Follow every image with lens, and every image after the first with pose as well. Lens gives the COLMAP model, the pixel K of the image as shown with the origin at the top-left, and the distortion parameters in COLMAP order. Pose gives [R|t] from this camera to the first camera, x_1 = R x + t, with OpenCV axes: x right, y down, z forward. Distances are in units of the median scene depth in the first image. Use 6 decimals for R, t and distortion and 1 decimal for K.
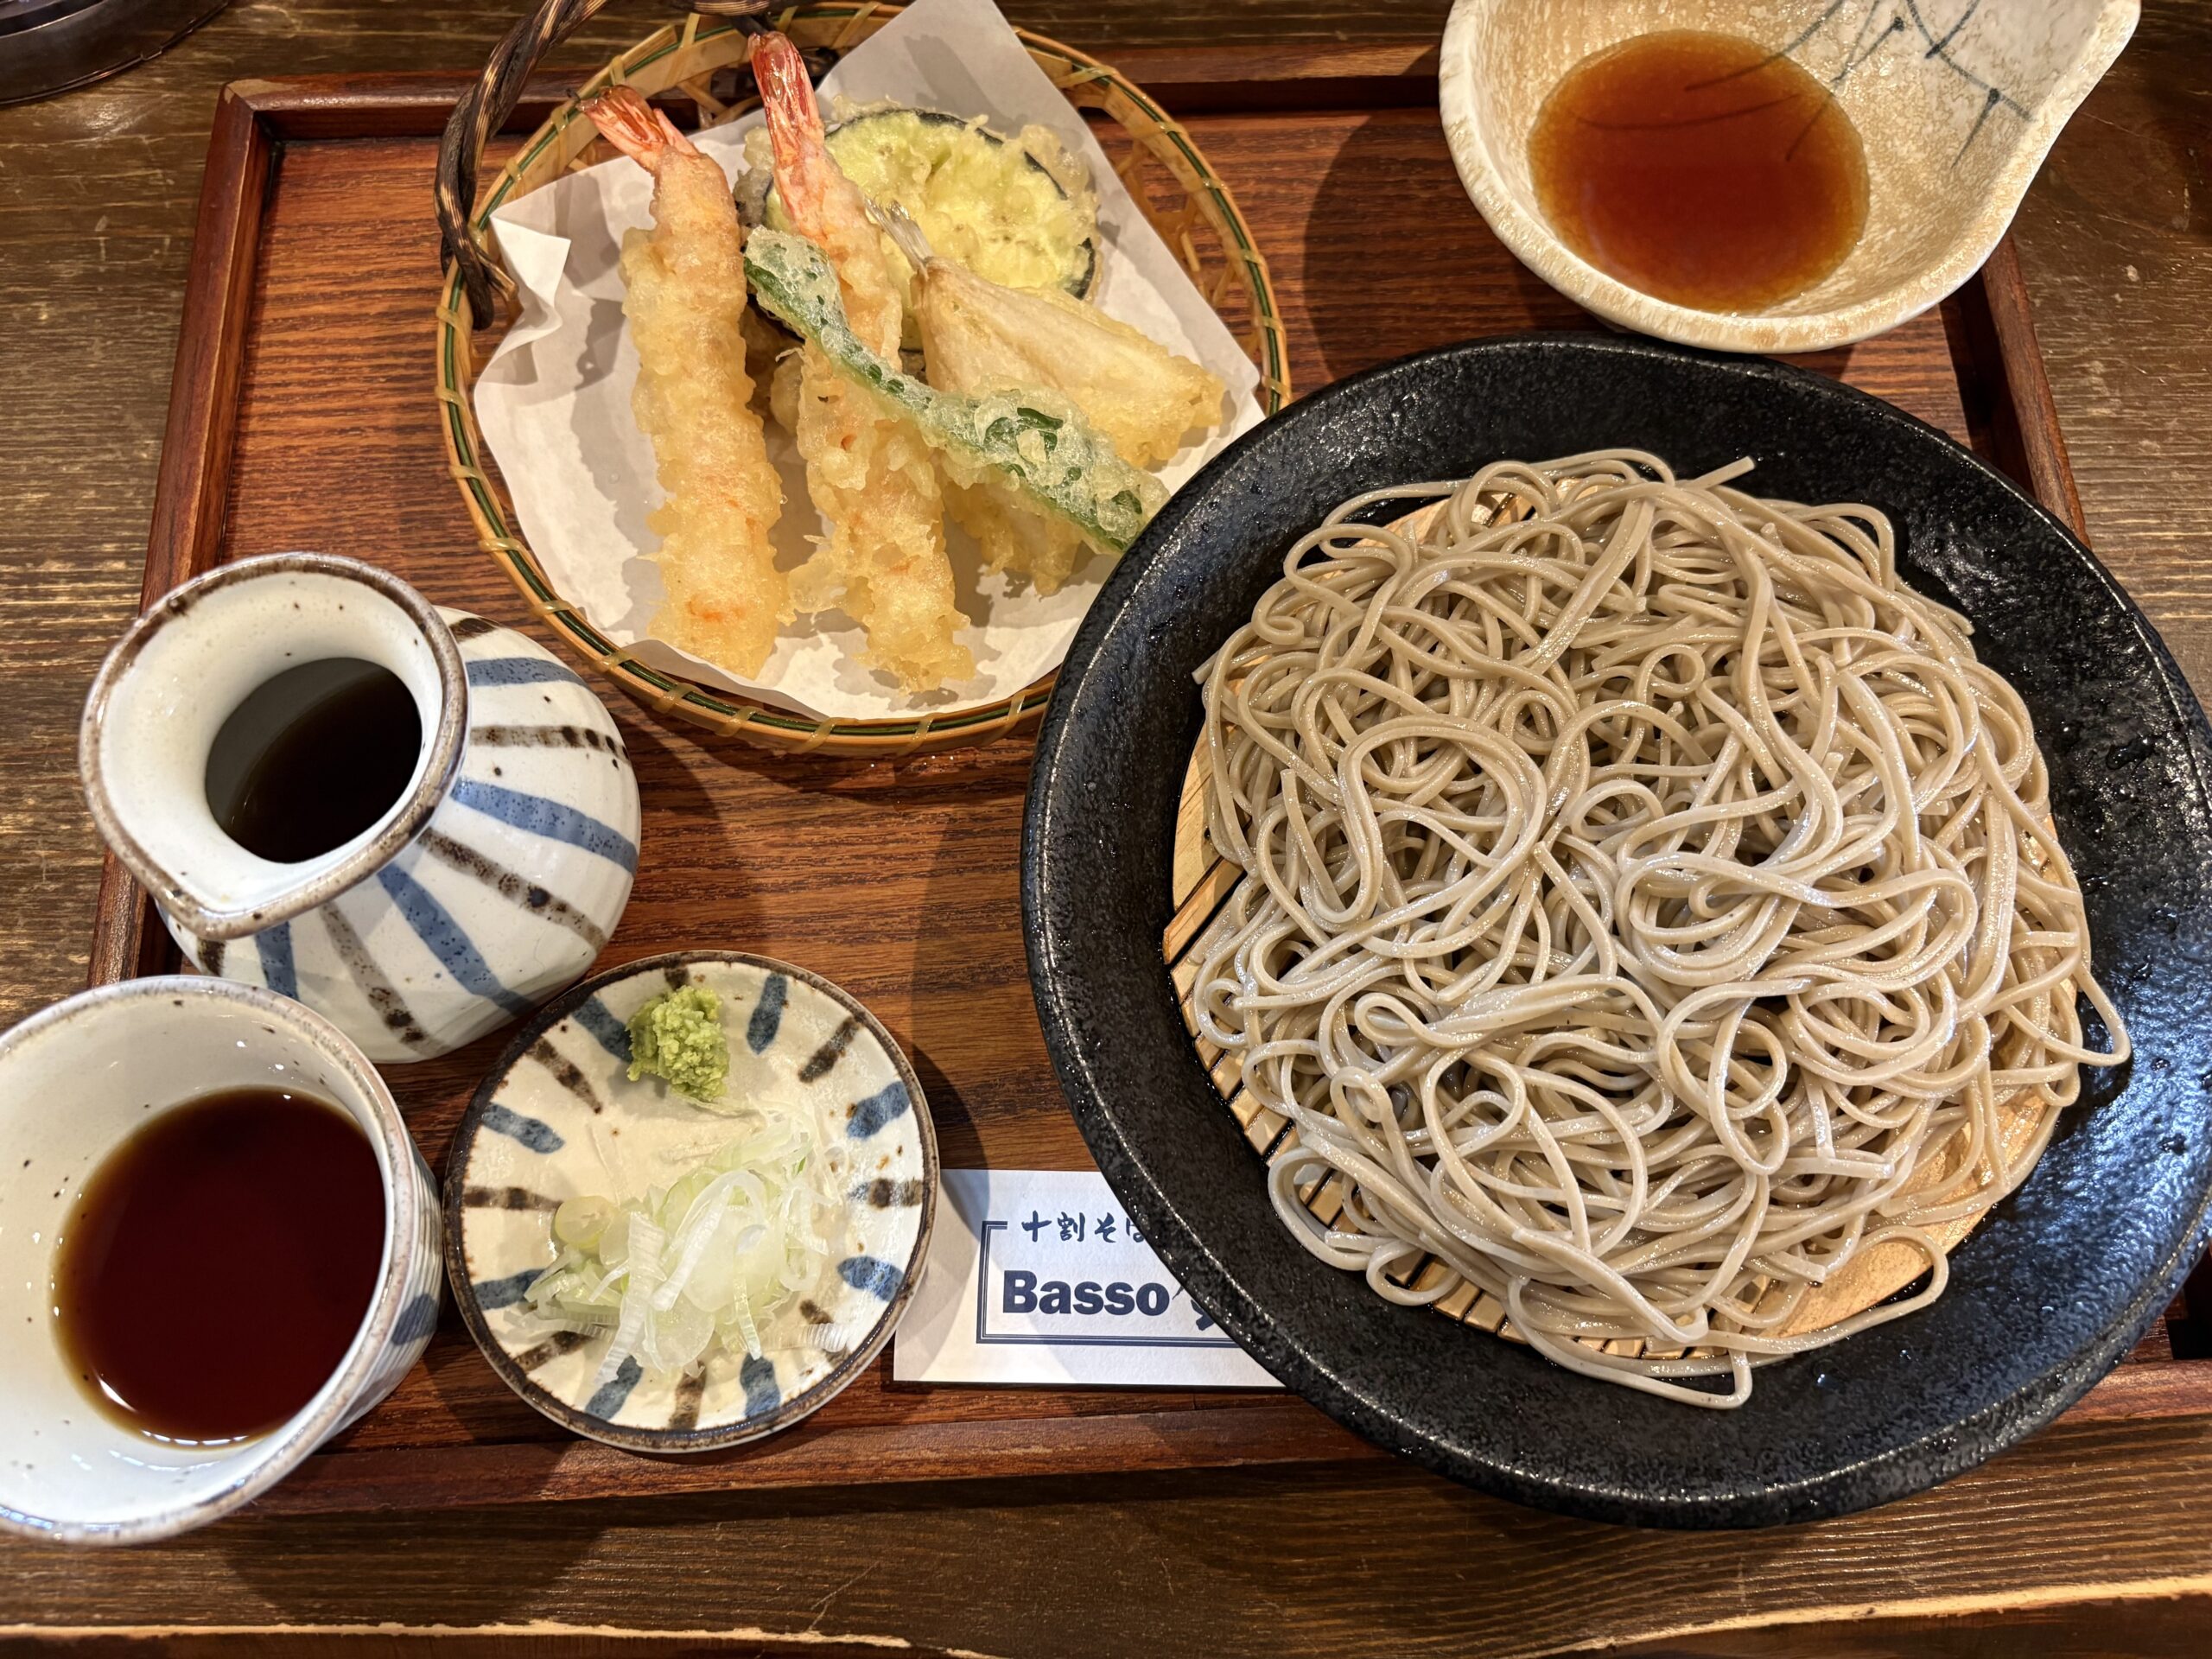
lens RADIAL K [[1683.2, 0, 1106.0], [0, 1683.2, 829.5], [0, 0, 1]] dist [0.063892, -0.004327]
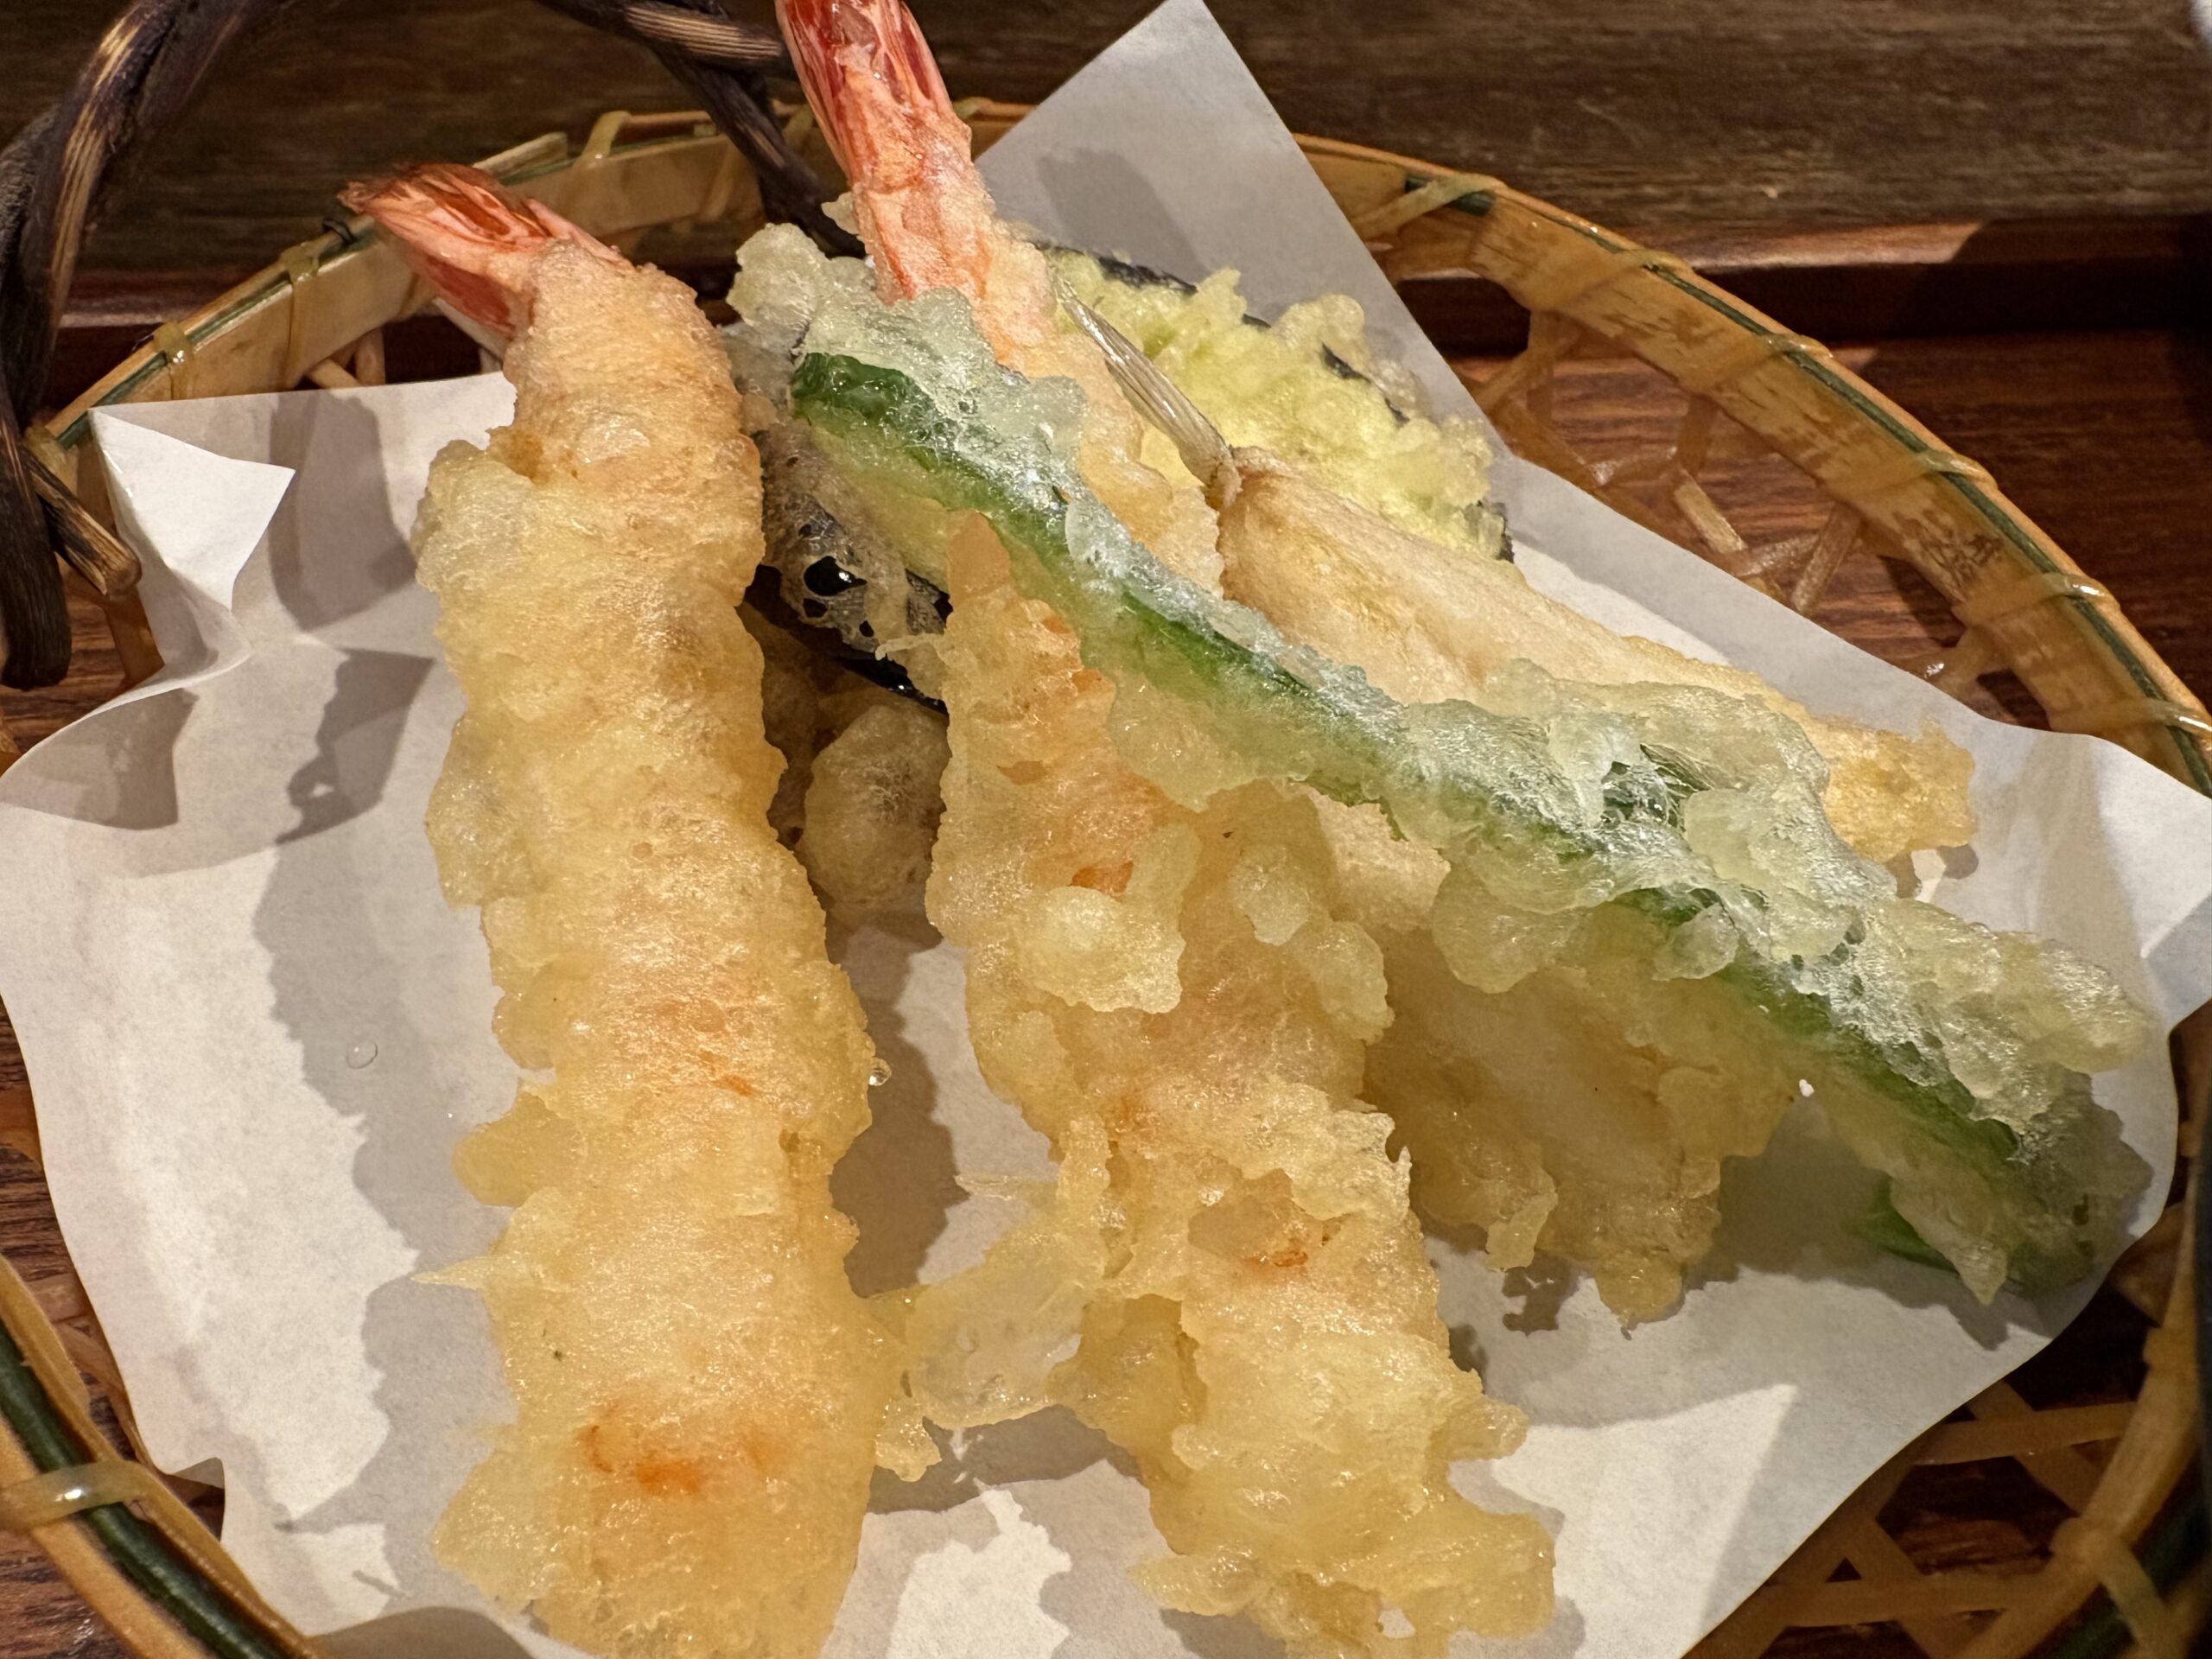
lens RADIAL K [[2025.8, 0, 1106.0], [0, 2025.8, 829.5], [0, 0, 1]] dist [0.038193, -0.179315]
pose [[0.996742, -0.041962, 0.068887, -0.179221], [0.063300, 0.936248, -0.345590, -0.104831], [-0.049993, 0.348825, 0.935854, 0.639435]]
